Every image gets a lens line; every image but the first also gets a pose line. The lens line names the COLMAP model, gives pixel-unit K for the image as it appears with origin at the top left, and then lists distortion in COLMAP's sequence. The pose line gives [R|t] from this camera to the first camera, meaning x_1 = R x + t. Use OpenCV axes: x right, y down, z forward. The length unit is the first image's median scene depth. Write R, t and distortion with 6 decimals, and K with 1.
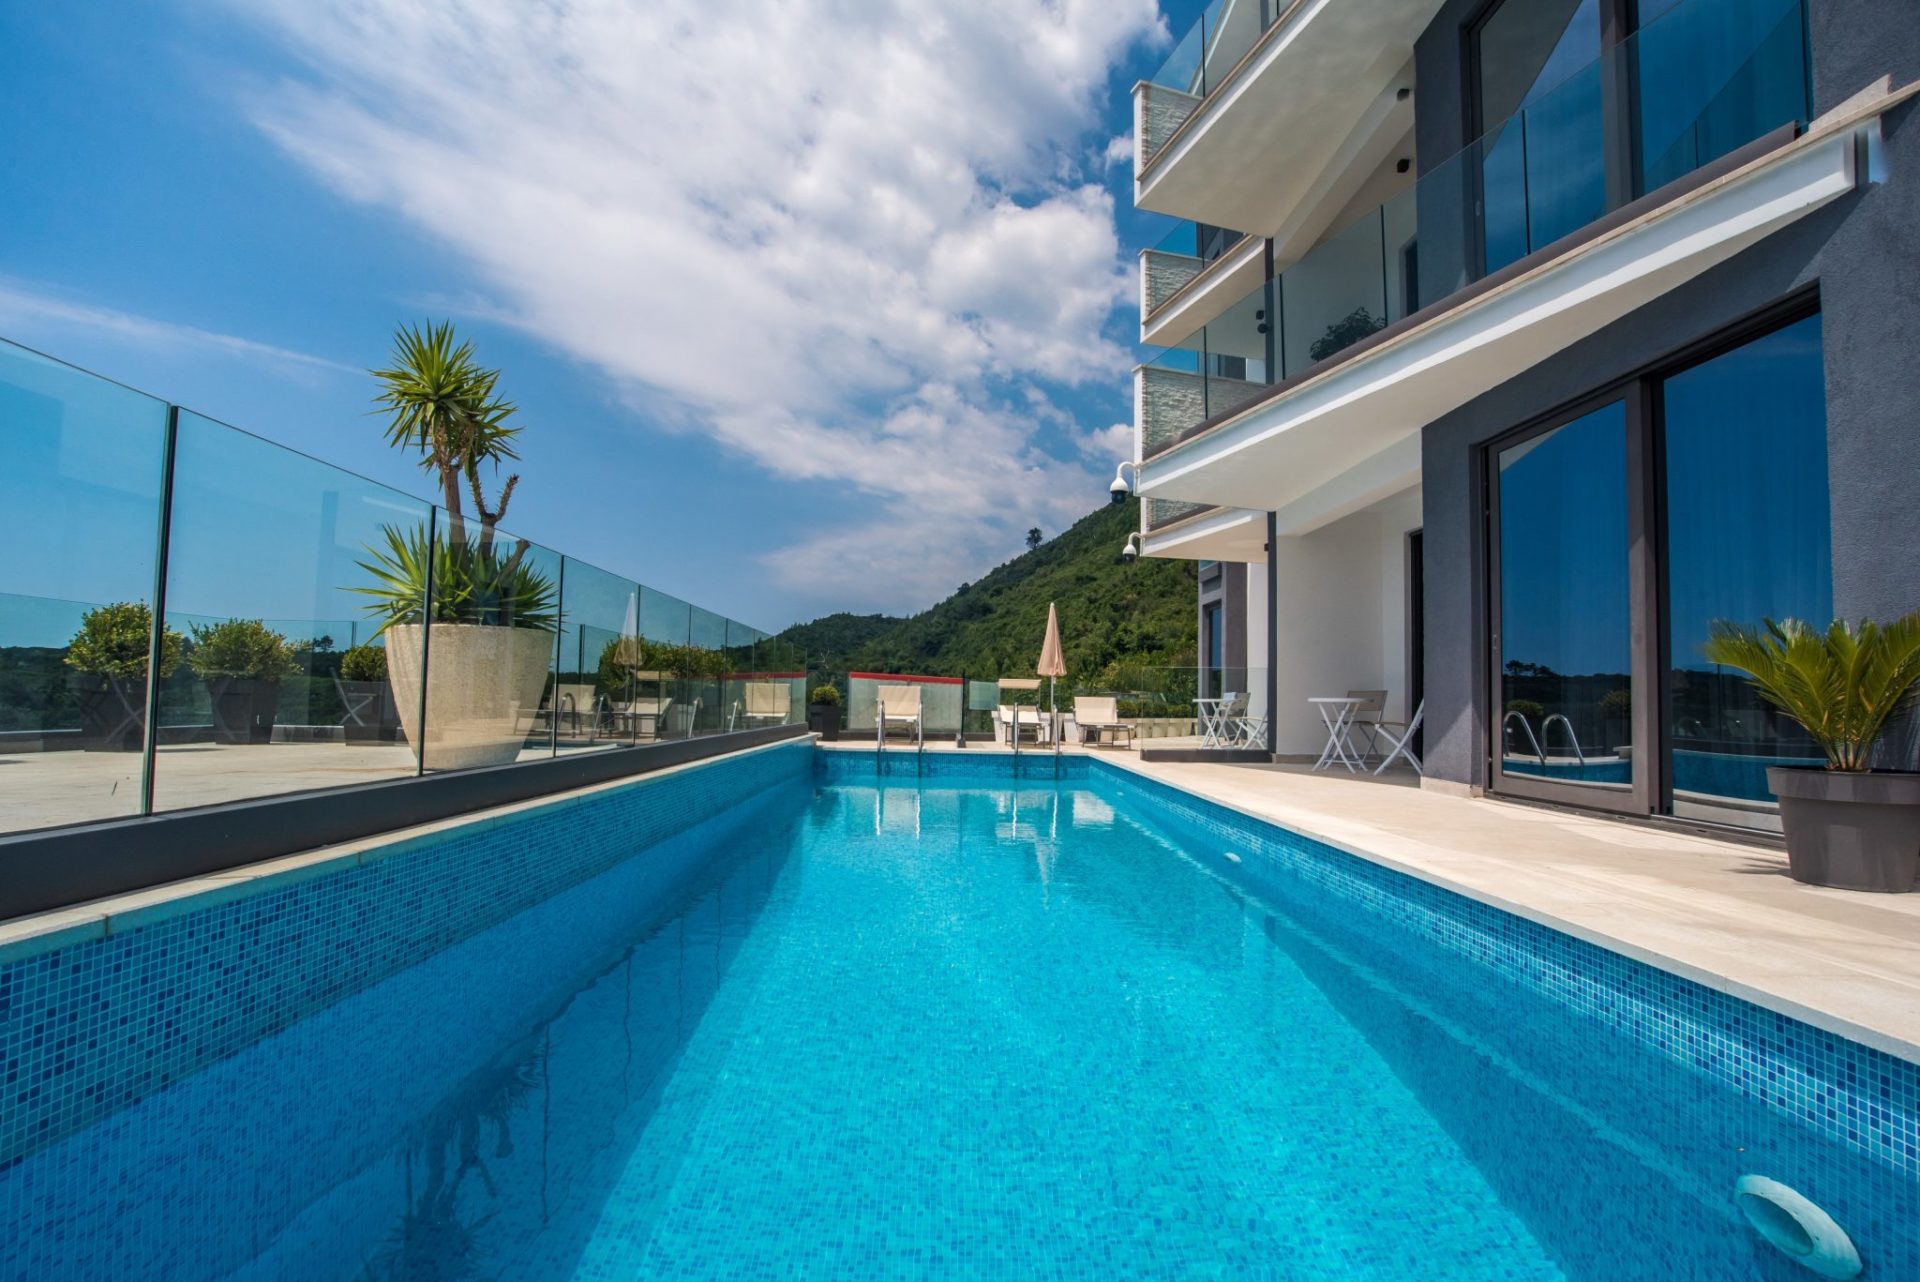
lens RADIAL K [[931.0, 0, 960.0], [0, 931.0, 641.0], [0, 0, 1]] dist [-0.061775, 0.018659]
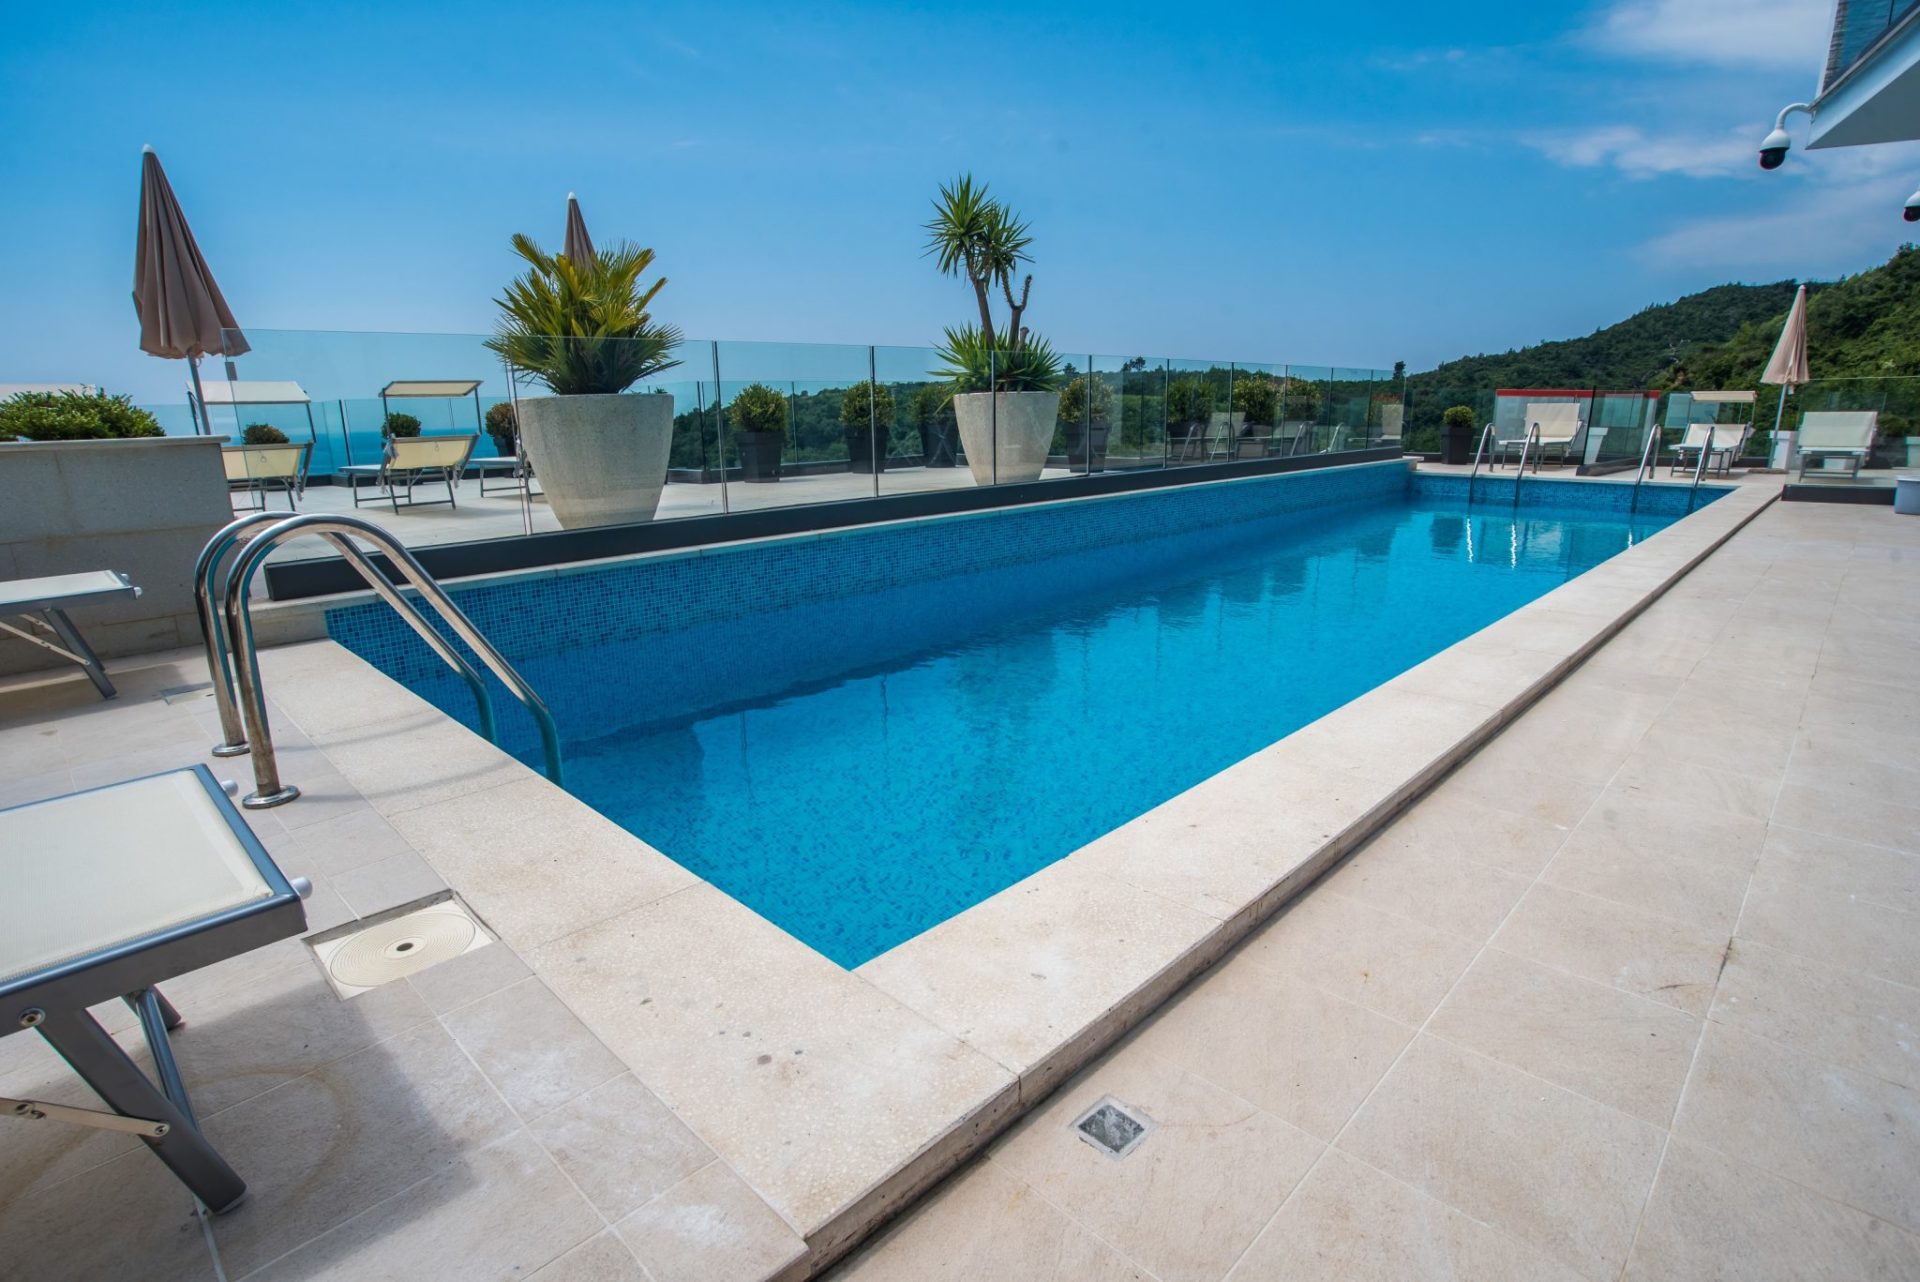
lens RADIAL K [[931.0, 0, 960.0], [0, 931.0, 641.0], [0, 0, 1]] dist [-0.061775, 0.018659]
pose [[0.697305, 0.145446, -0.701863, 0.487207], [0.076775, 0.958407, 0.274886, -0.043647], [0.712651, -0.245565, 0.657135, -0.113309]]
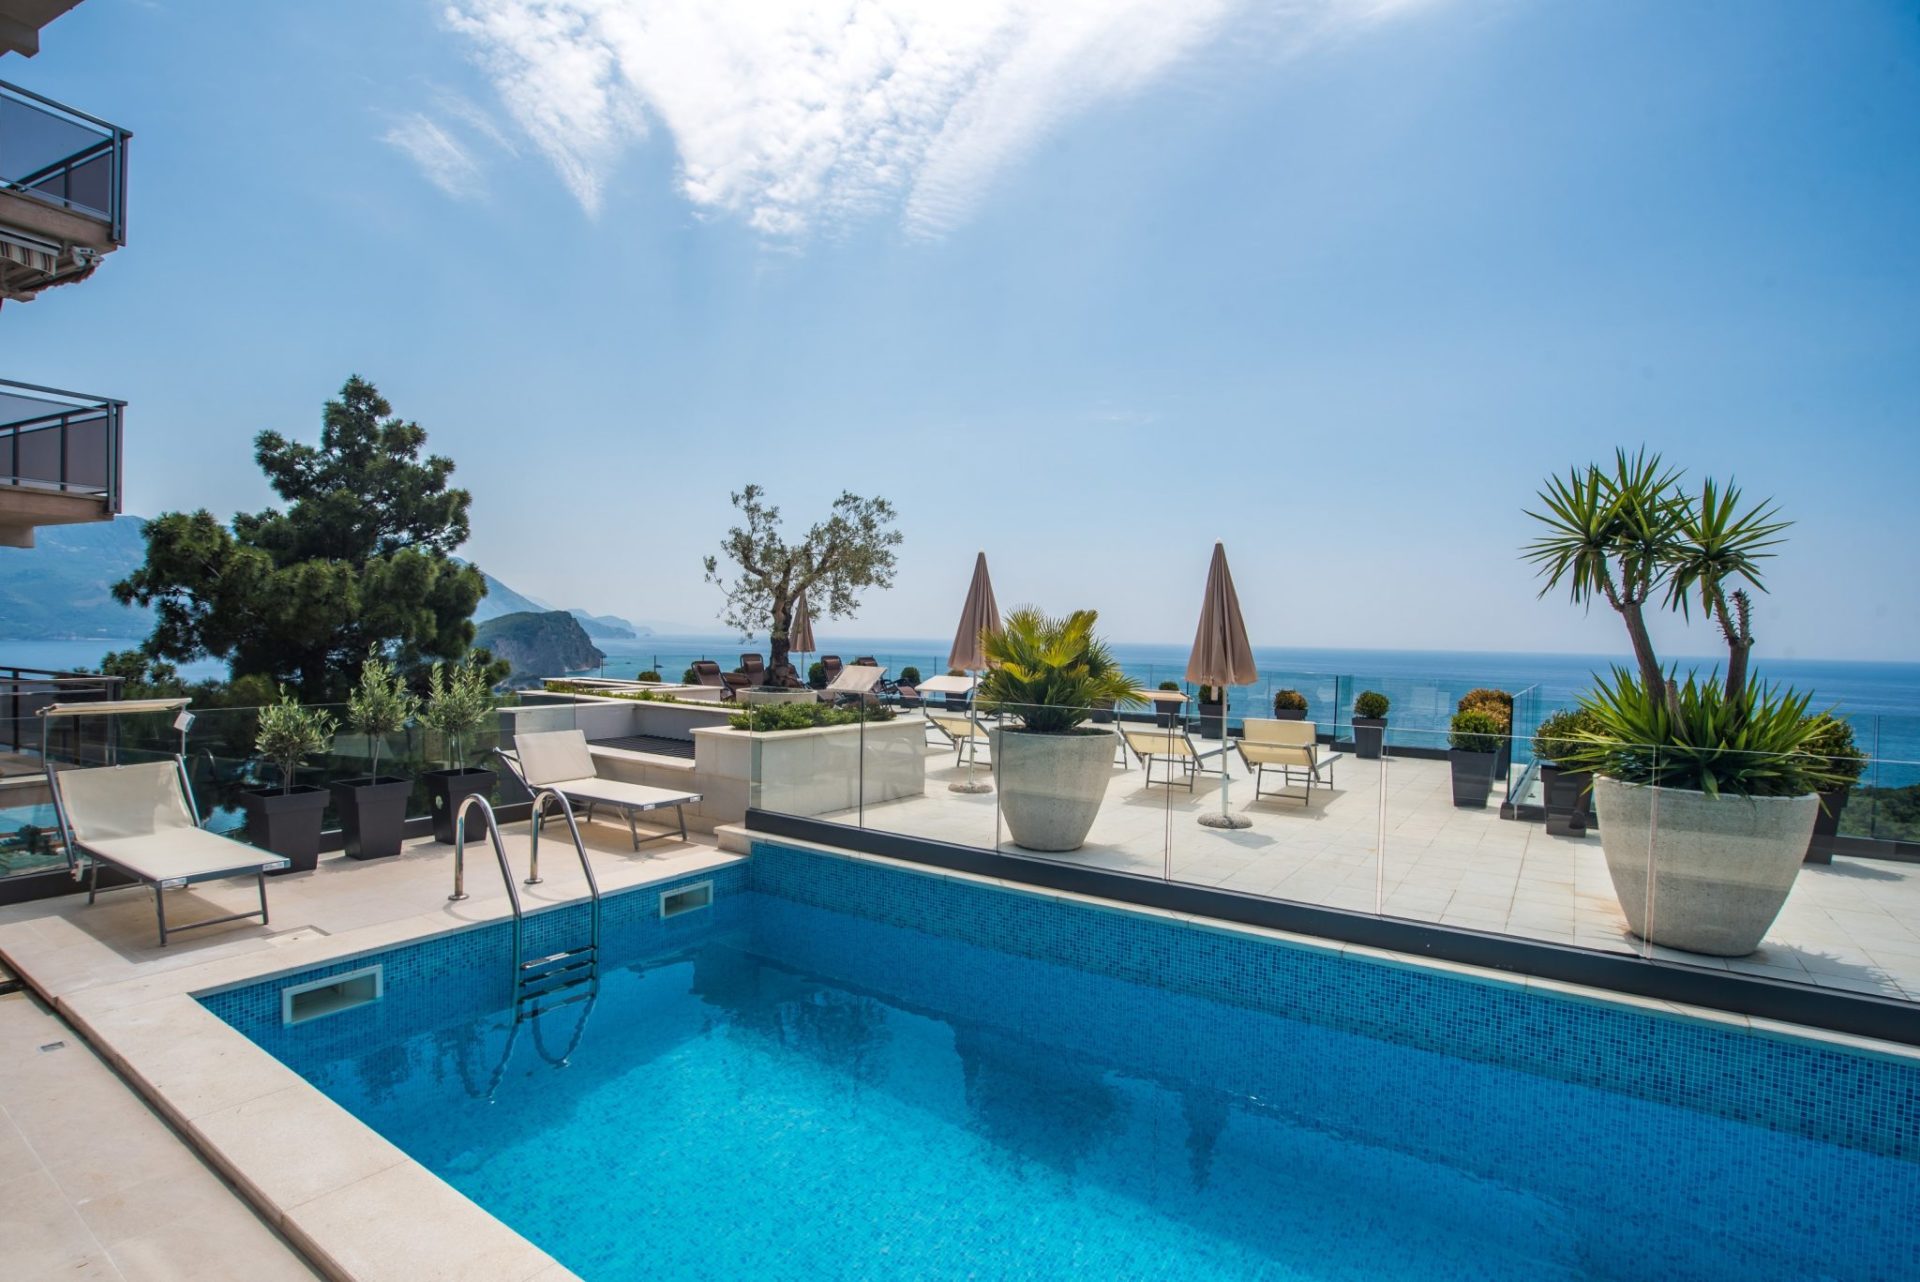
lens RADIAL K [[931.0, 0, 960.0], [0, 931.0, 641.0], [0, 0, 1]] dist [-0.061775, 0.018659]
pose [[-0.563817, -0.024236, -0.825544, 0.539689], [0.020822, 0.998834, -0.043544, -0.117121], [0.825637, -0.041740, -0.562656, 0.873112]]
